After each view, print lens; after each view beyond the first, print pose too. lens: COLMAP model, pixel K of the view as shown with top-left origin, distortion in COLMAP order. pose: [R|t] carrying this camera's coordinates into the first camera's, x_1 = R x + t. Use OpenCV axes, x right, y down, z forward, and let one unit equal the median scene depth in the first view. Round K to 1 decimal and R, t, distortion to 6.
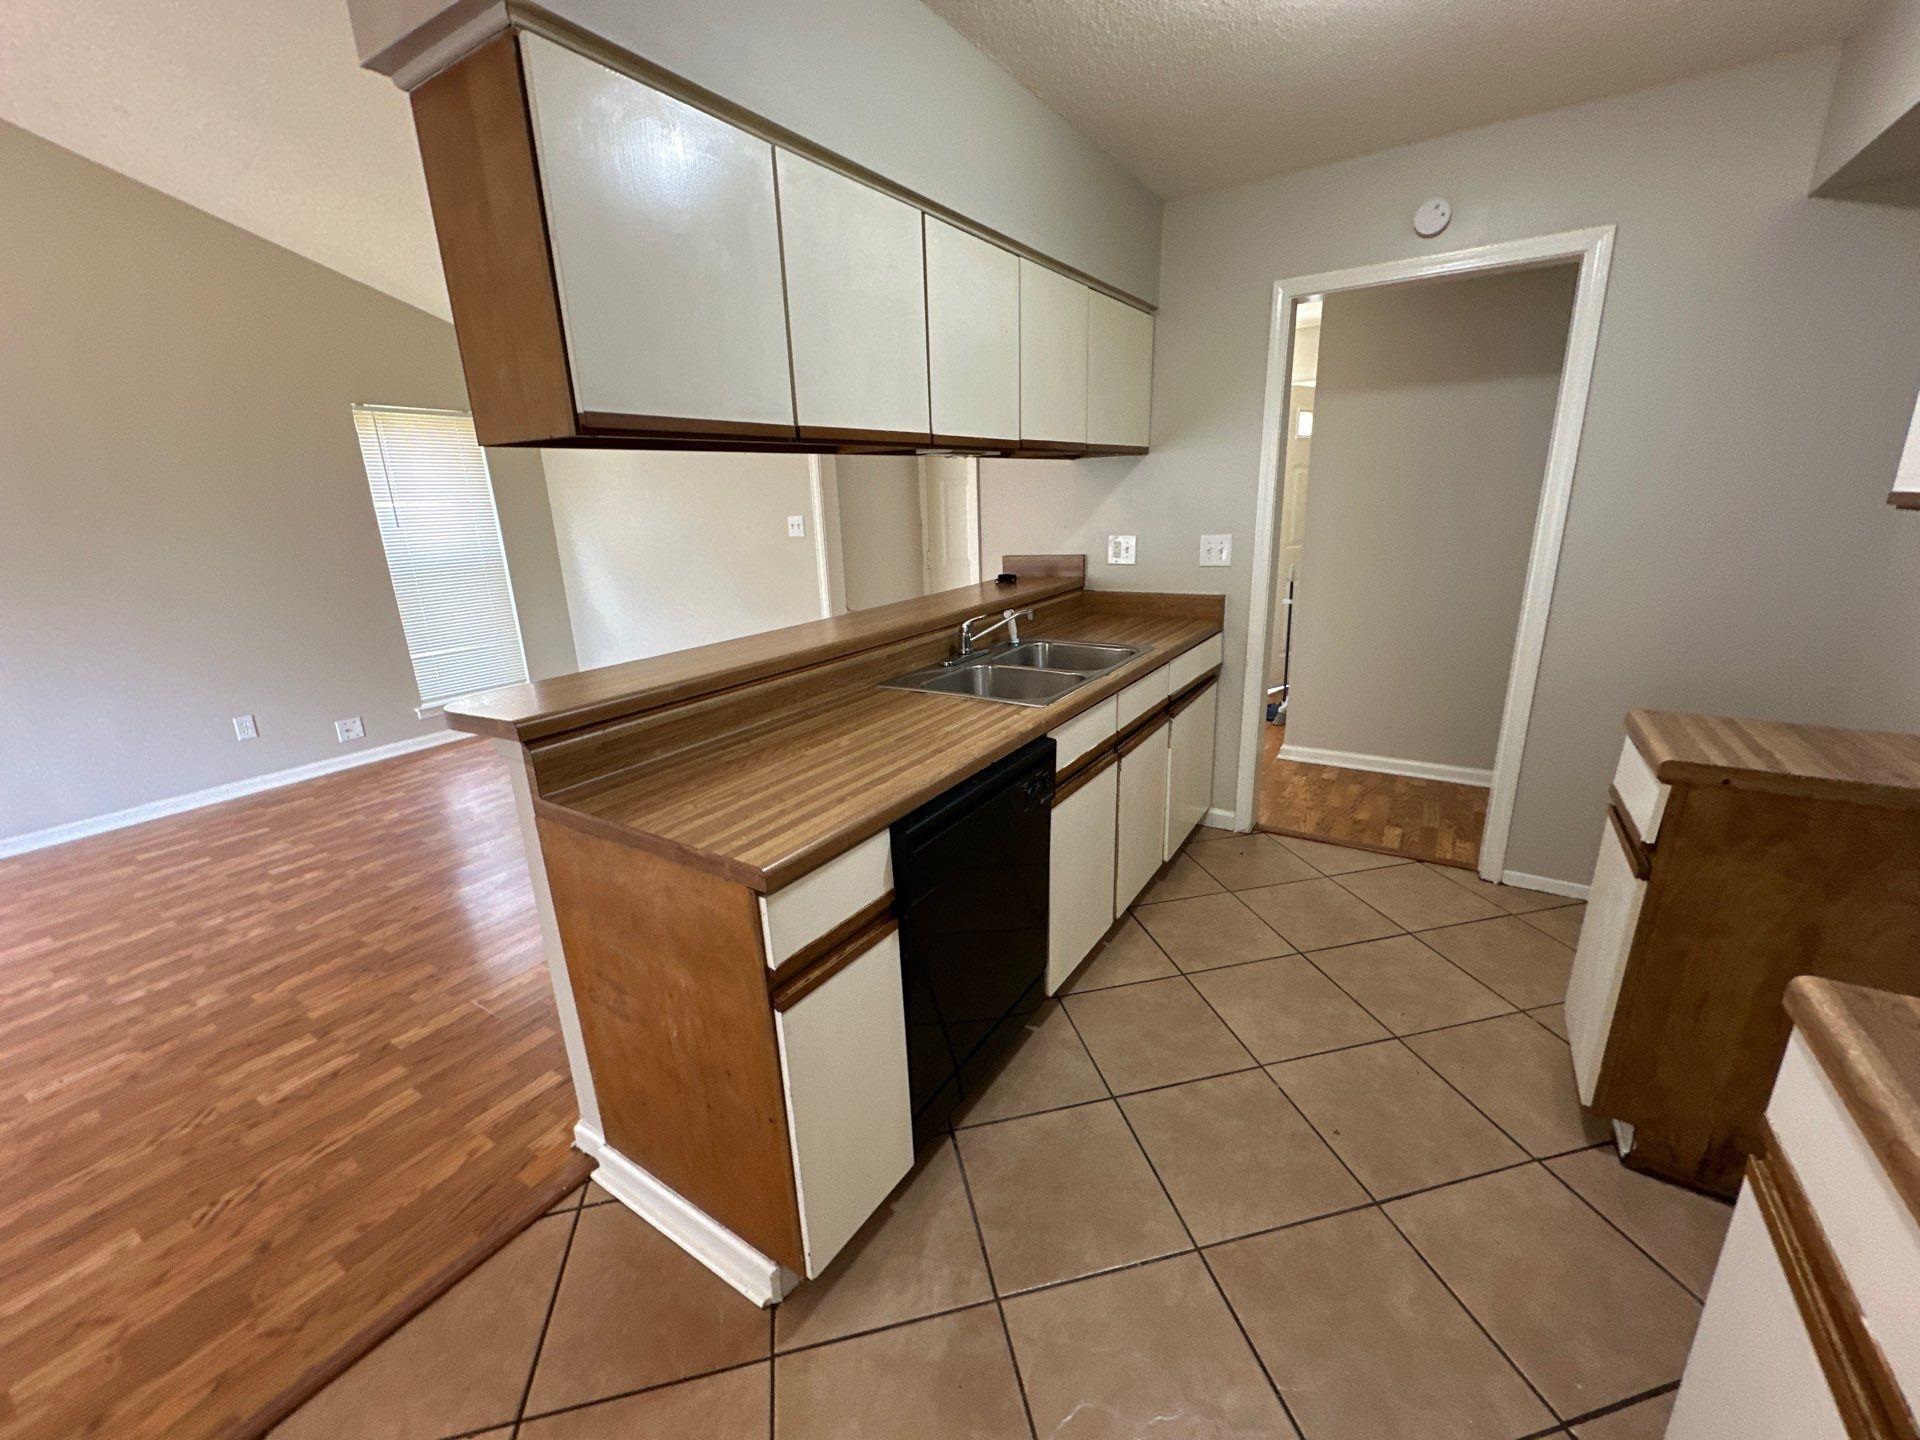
lens RADIAL K [[770.7, 0, 960.7], [0, 770.7, 715.9], [0, 0, 1]] dist [-0.003599, 0.001544]
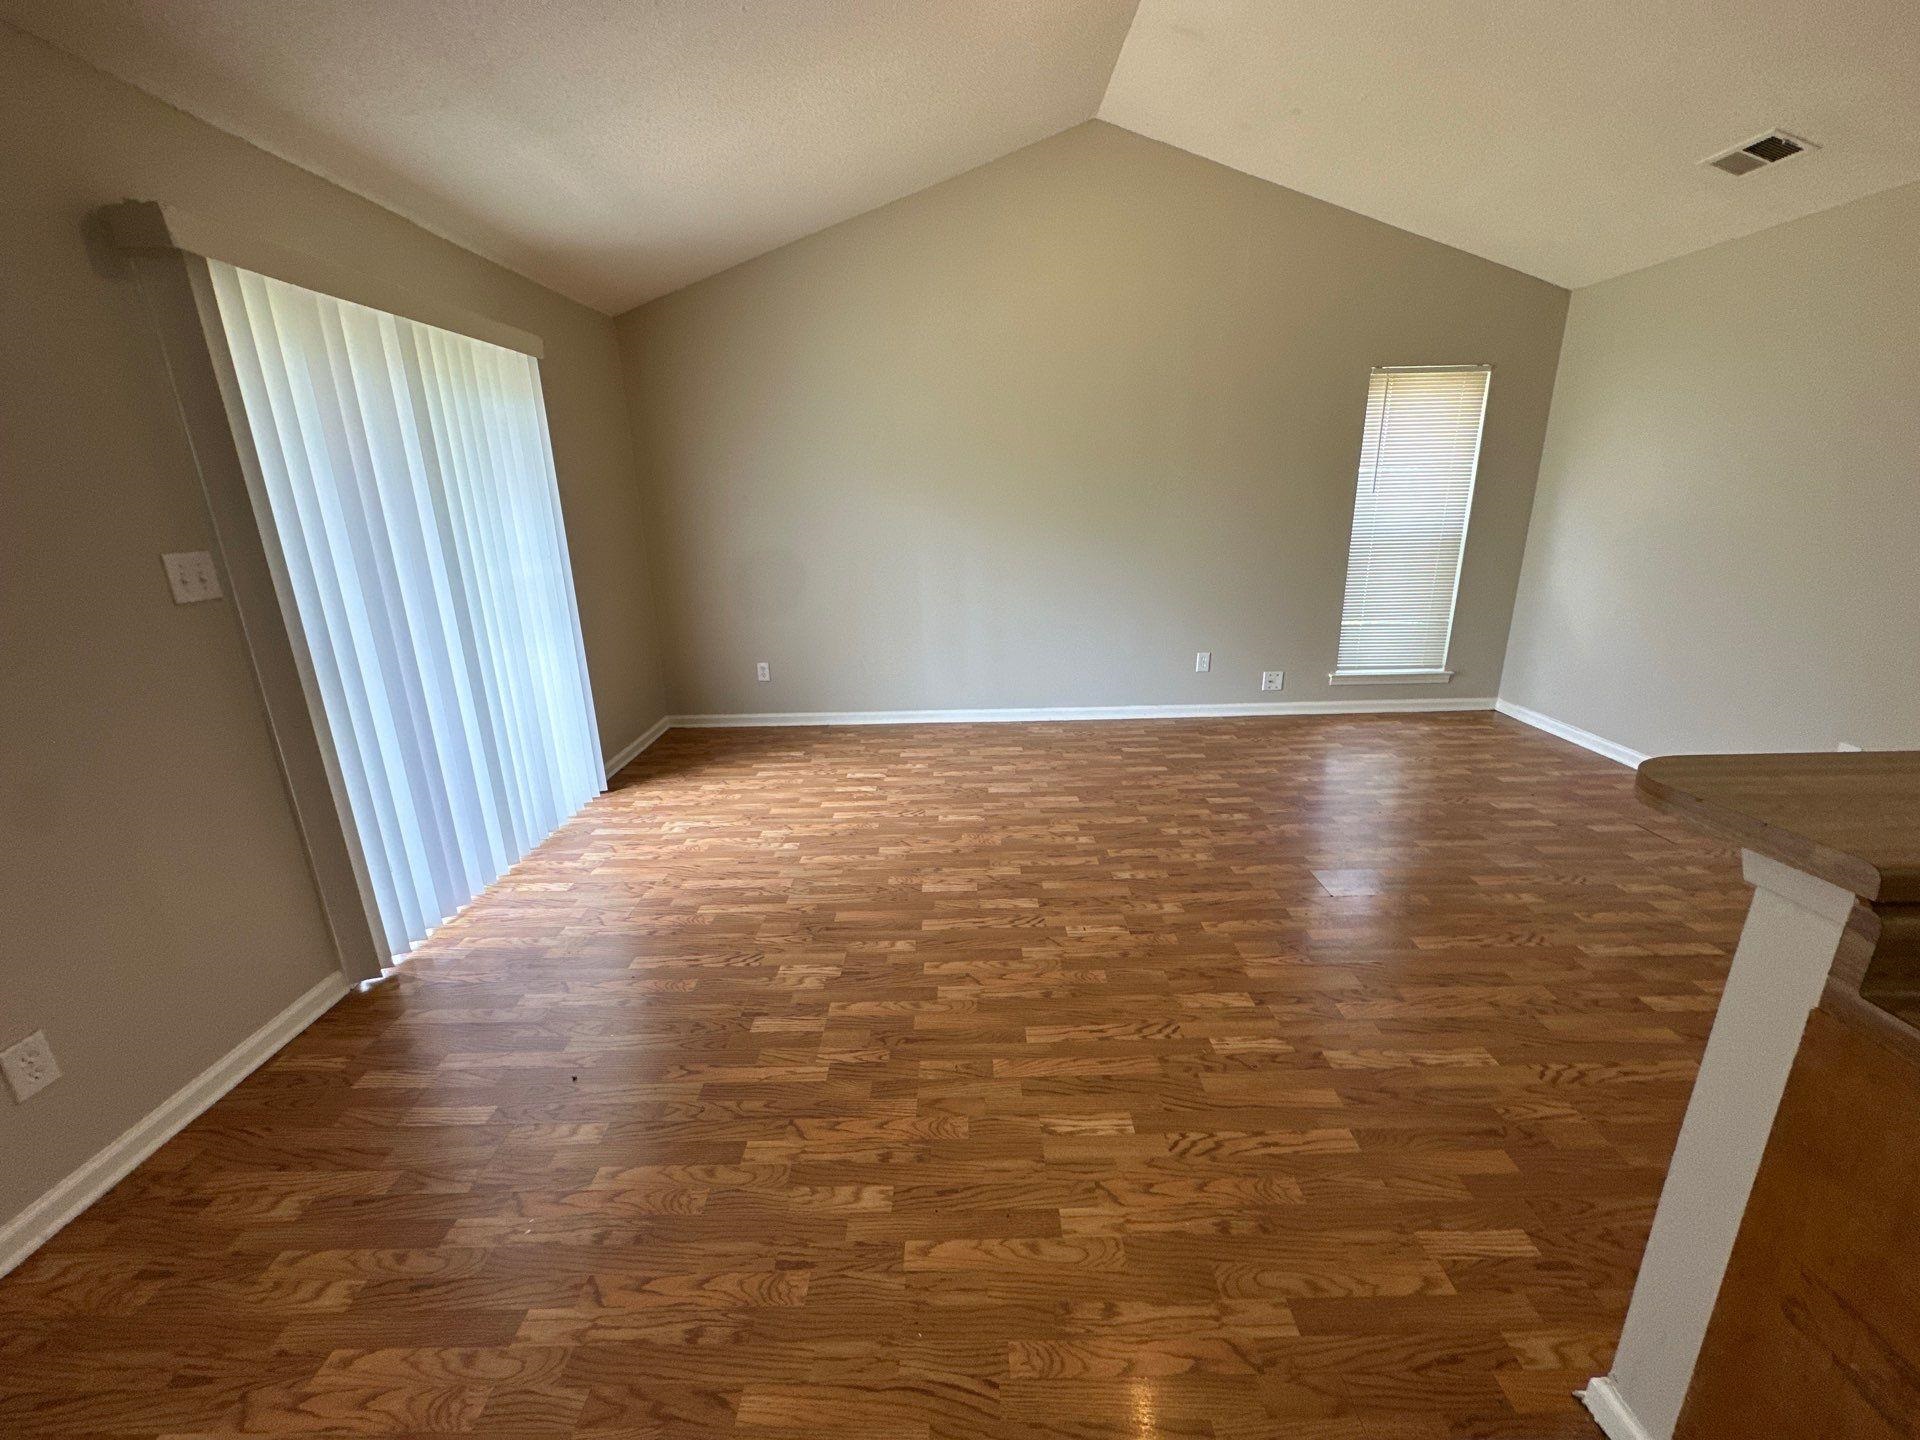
lens RADIAL K [[770.7, 0, 958.5], [0, 770.7, 715.0], [0, 0, 1]] dist [-0.003599, 0.001544]
pose [[0.540684, 0.262311, -0.799283, -0.256359], [-0.225958, 0.960509, 0.162371, -0.019482], [0.810311, 0.092813, 0.578604, 0.041555]]
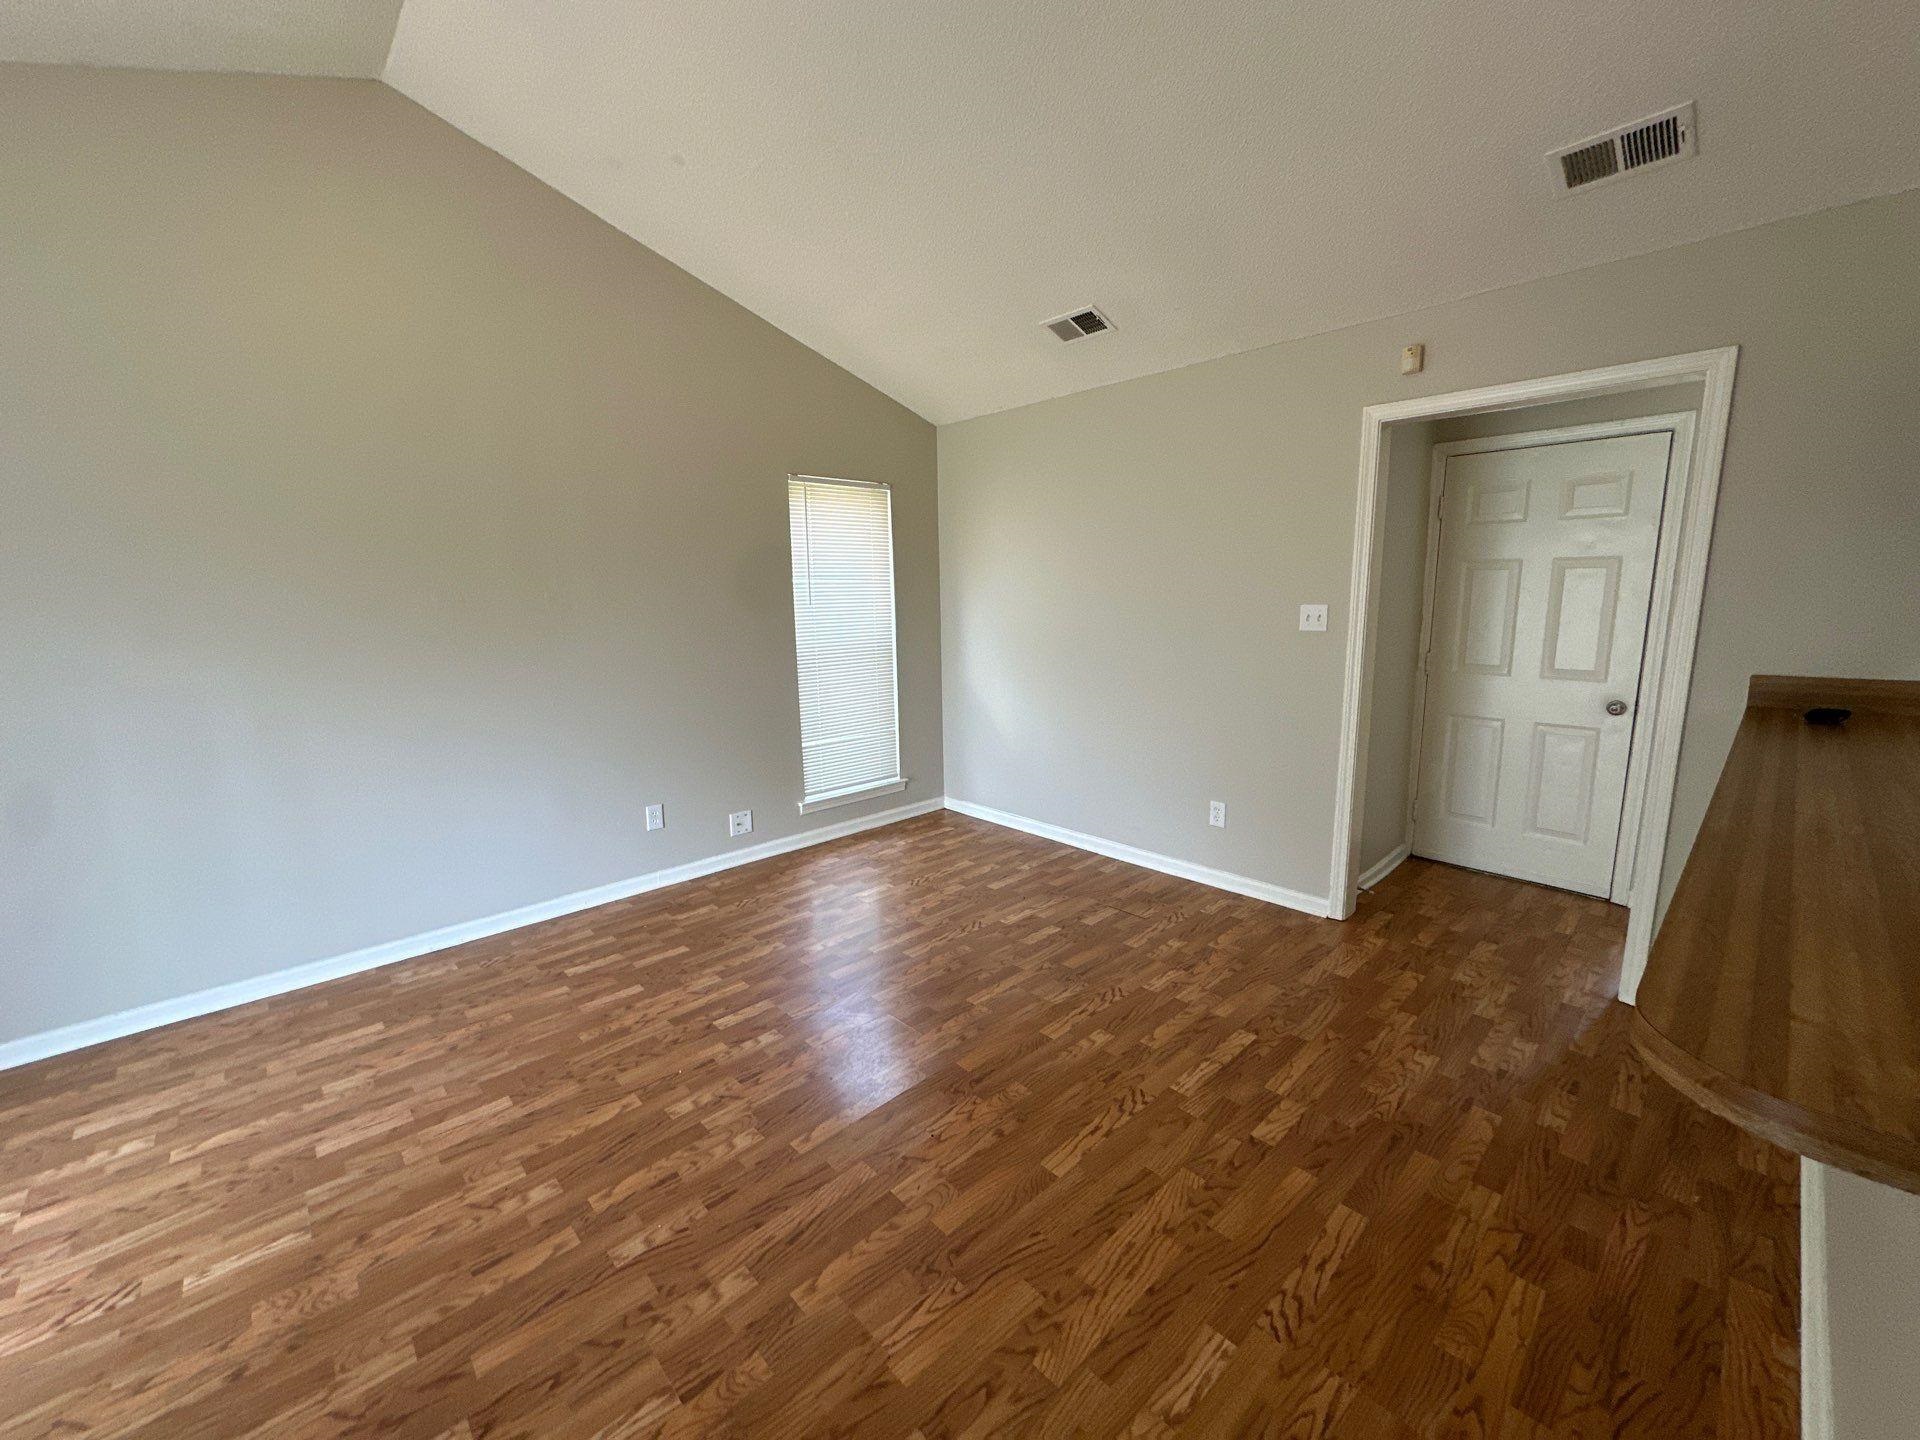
lens RADIAL K [[770.7, 0, 961.7], [0, 770.7, 714.5], [0, 0, 1]] dist [-0.003599, 0.001544]
pose [[0.970236, 0.059397, -0.234766, -0.548095], [-0.083698, 0.991958, -0.094937, -0.071600], [0.227239, 0.111761, 0.967405, 0.277925]]
